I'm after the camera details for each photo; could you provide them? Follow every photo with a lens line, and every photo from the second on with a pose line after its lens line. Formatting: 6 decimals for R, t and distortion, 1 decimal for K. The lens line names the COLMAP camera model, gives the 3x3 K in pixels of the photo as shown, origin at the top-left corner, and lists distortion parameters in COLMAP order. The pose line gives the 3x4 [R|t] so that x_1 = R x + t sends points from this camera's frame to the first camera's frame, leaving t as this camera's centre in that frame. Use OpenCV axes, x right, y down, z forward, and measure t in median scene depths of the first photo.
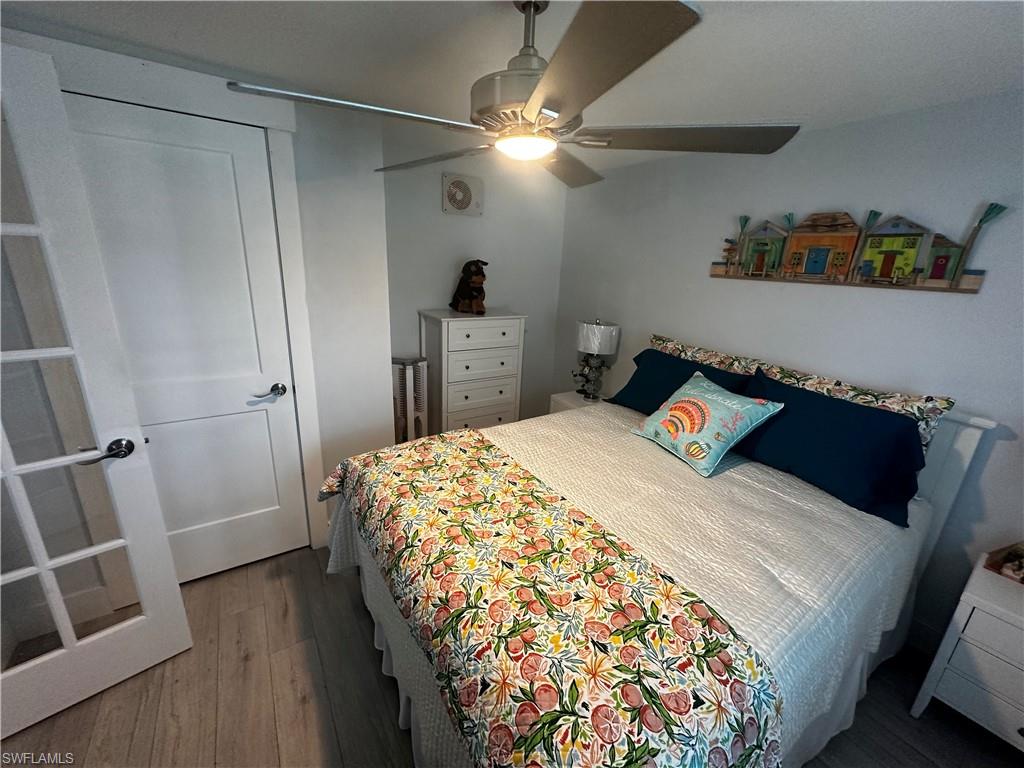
lens RADIAL K [[409.3, 0, 512.0], [0, 409.3, 384.0], [0, 0, 1]] dist [-0.003481, 0.000162]
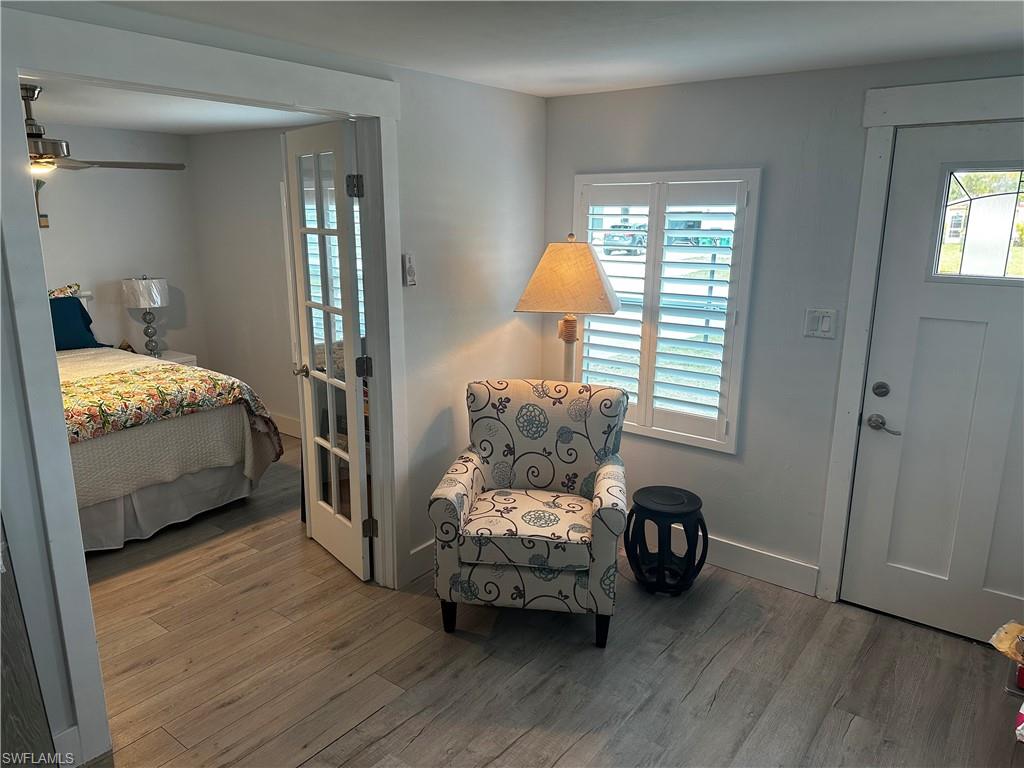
lens RADIAL K [[714.0, 0, 513.9], [0, 714.0, 381.6], [0, 0, 1]] dist [0.083719, -0.122677]
pose [[-0.327305, -0.275979, 0.903718, -3.074593], [0.256429, 0.894565, 0.366056, -0.298603], [-0.909459, 0.351551, -0.222027, 0.089442]]
